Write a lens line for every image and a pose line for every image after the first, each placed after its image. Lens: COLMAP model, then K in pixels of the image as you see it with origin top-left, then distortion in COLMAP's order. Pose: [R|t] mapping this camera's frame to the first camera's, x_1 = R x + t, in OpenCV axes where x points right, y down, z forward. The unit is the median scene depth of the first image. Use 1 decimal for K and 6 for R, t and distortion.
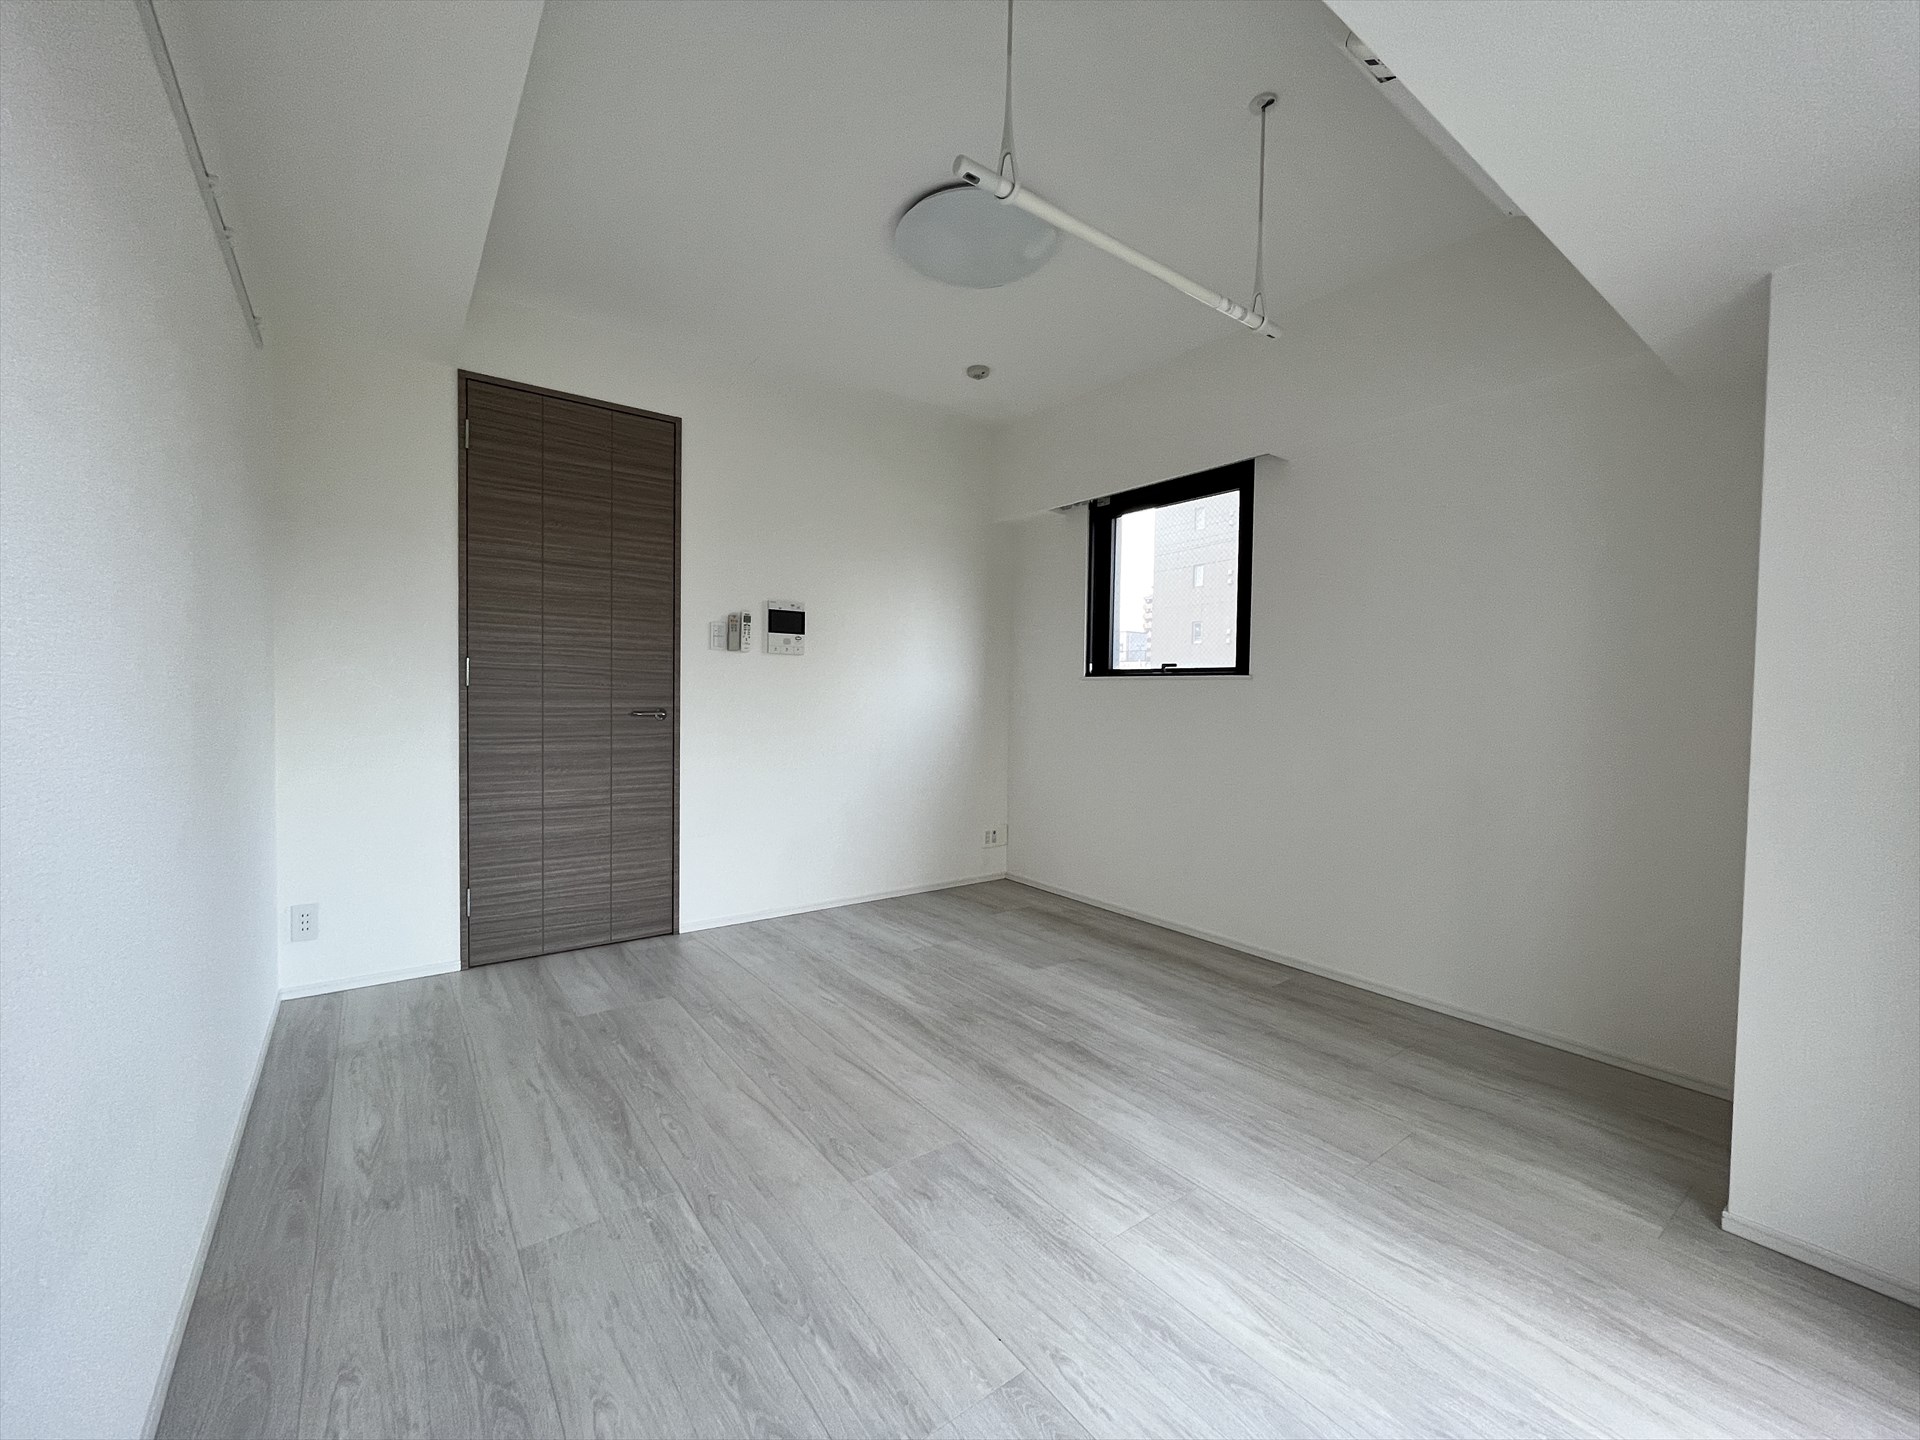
lens RADIAL K [[778.6, 0, 957.7], [0, 778.6, 717.3], [0, 0, 1]] dist [-0.001869, -0.000693]
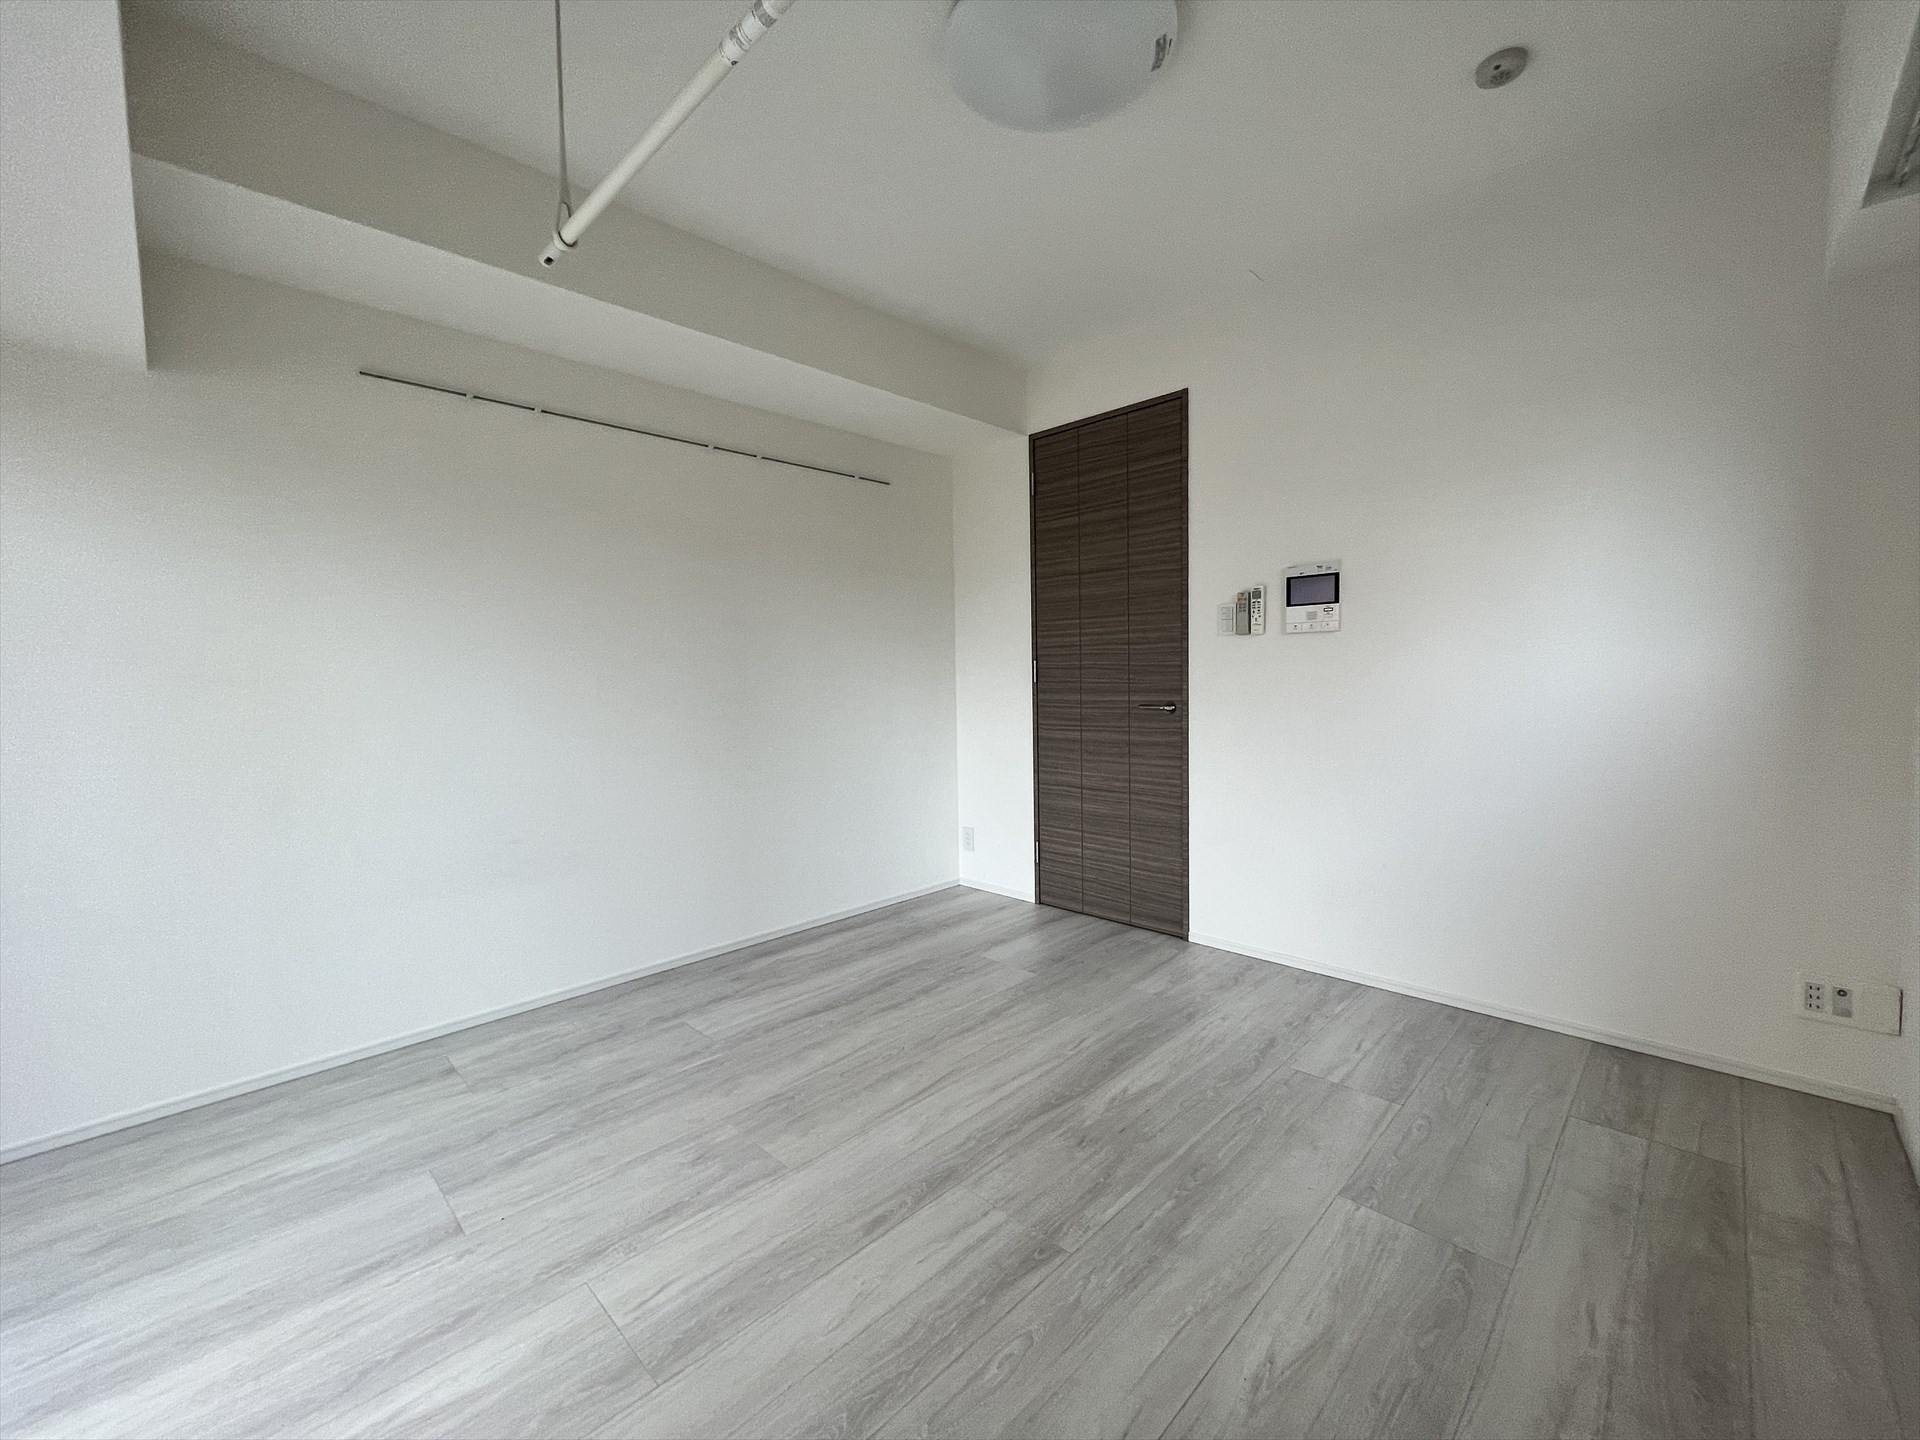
lens RADIAL K [[778.6, 0, 957.7], [0, 778.6, 717.3], [0, 0, 1]] dist [-0.001869, -0.000693]
pose [[0.148075, 0.034327, -0.988380, 0.643098], [-0.009705, 0.999400, 0.033256, -0.026193], [0.988929, 0.004668, 0.148319, 0.719178]]
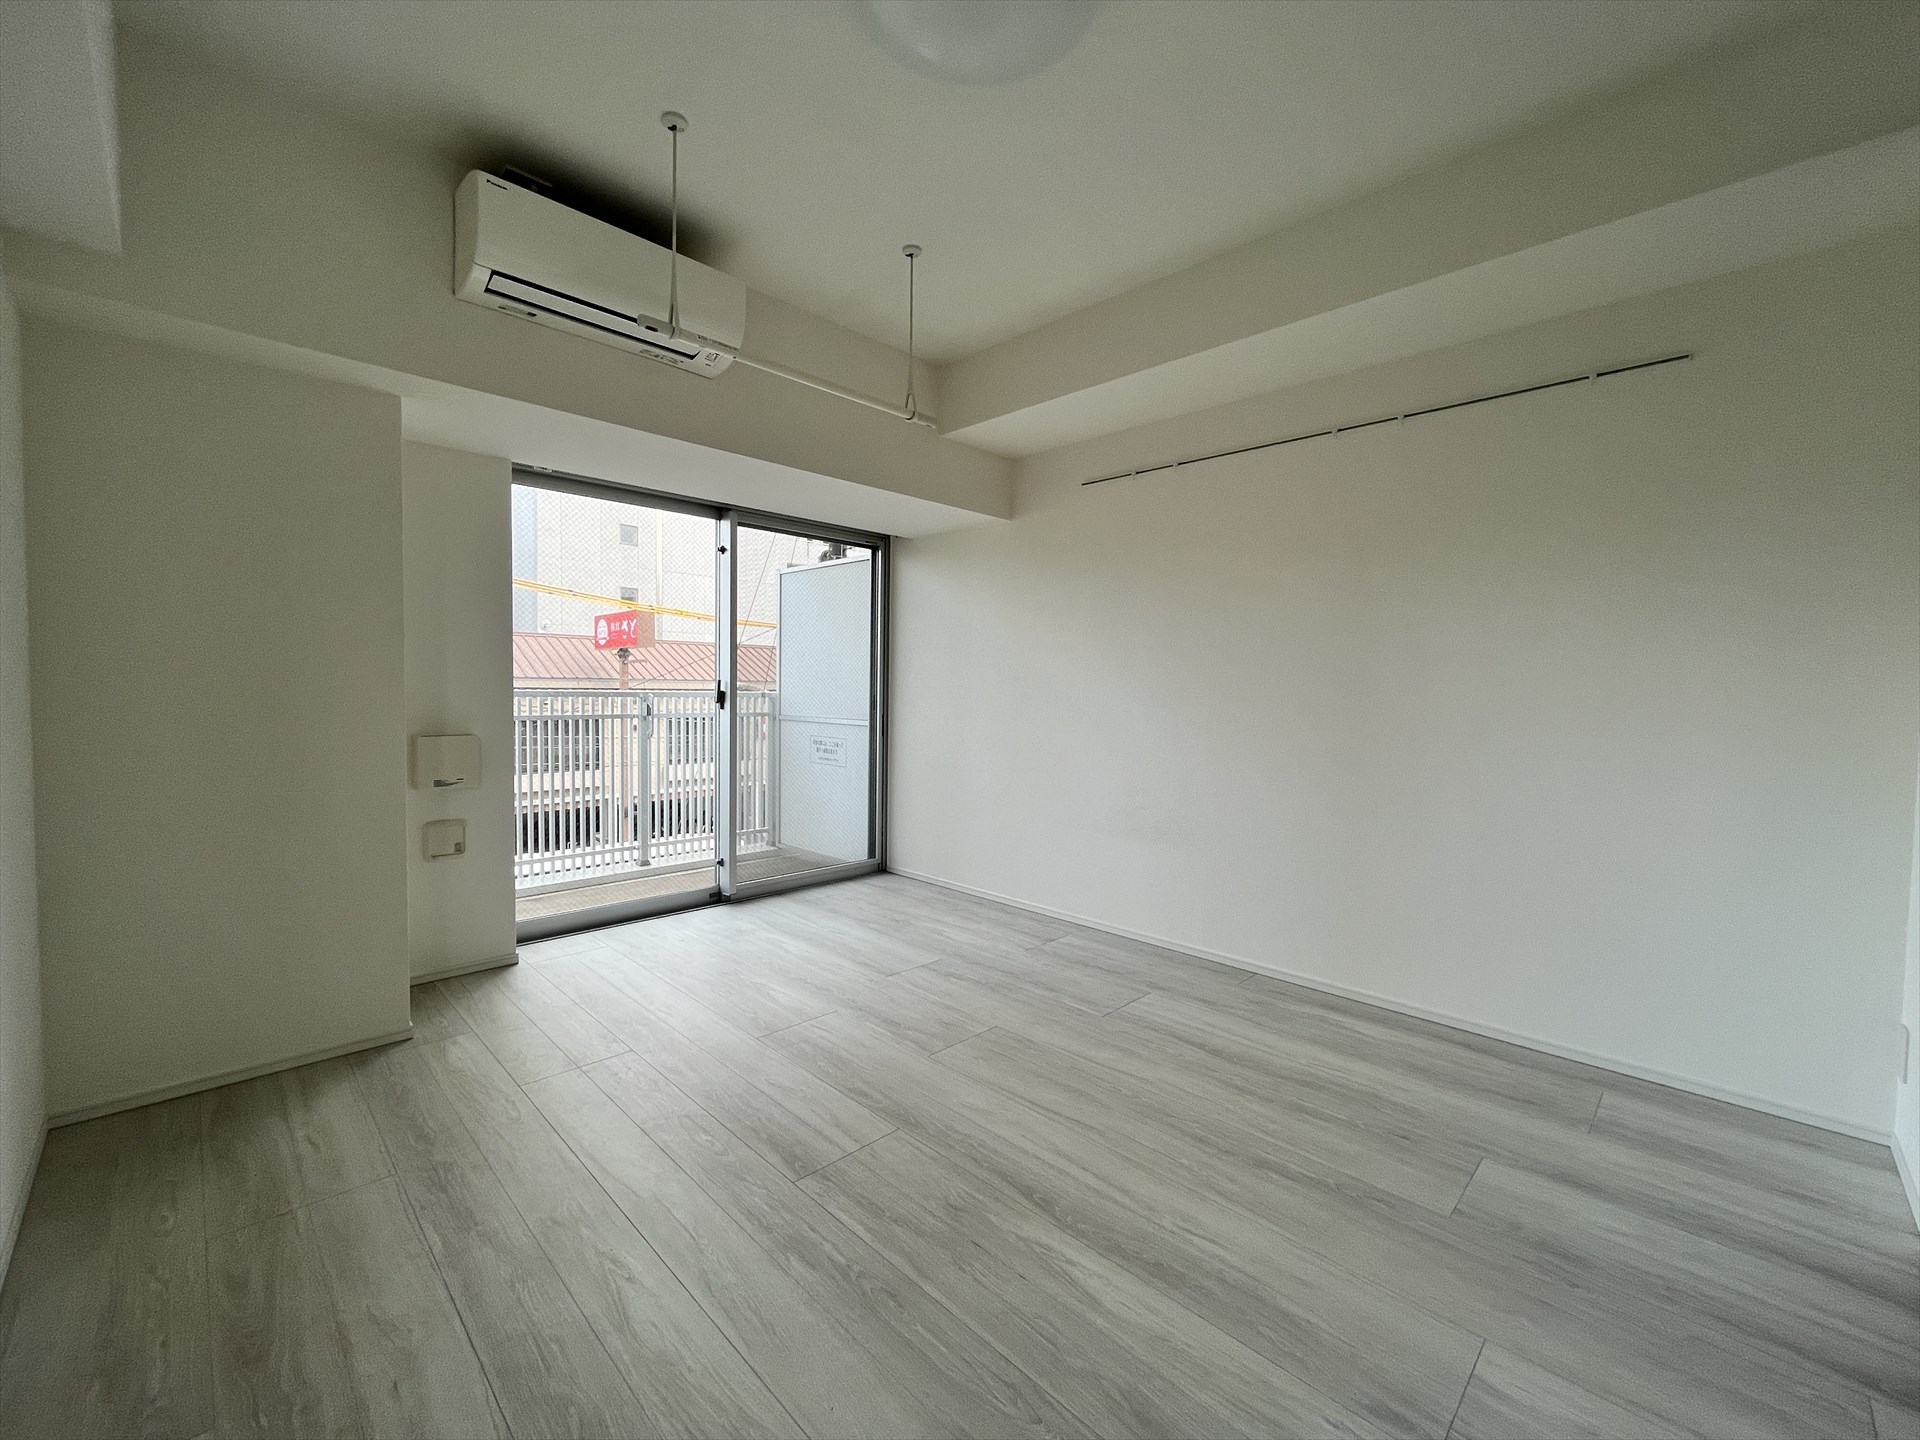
lens RADIAL K [[778.6, 0, 957.7], [0, 778.6, 717.3], [0, 0, 1]] dist [-0.001869, -0.000693]
pose [[-0.989526, -0.025494, -0.142085, 0.101173], [-0.035277, 0.997145, 0.066759, -0.051624], [0.139978, 0.071072, -0.987601, 1.483983]]
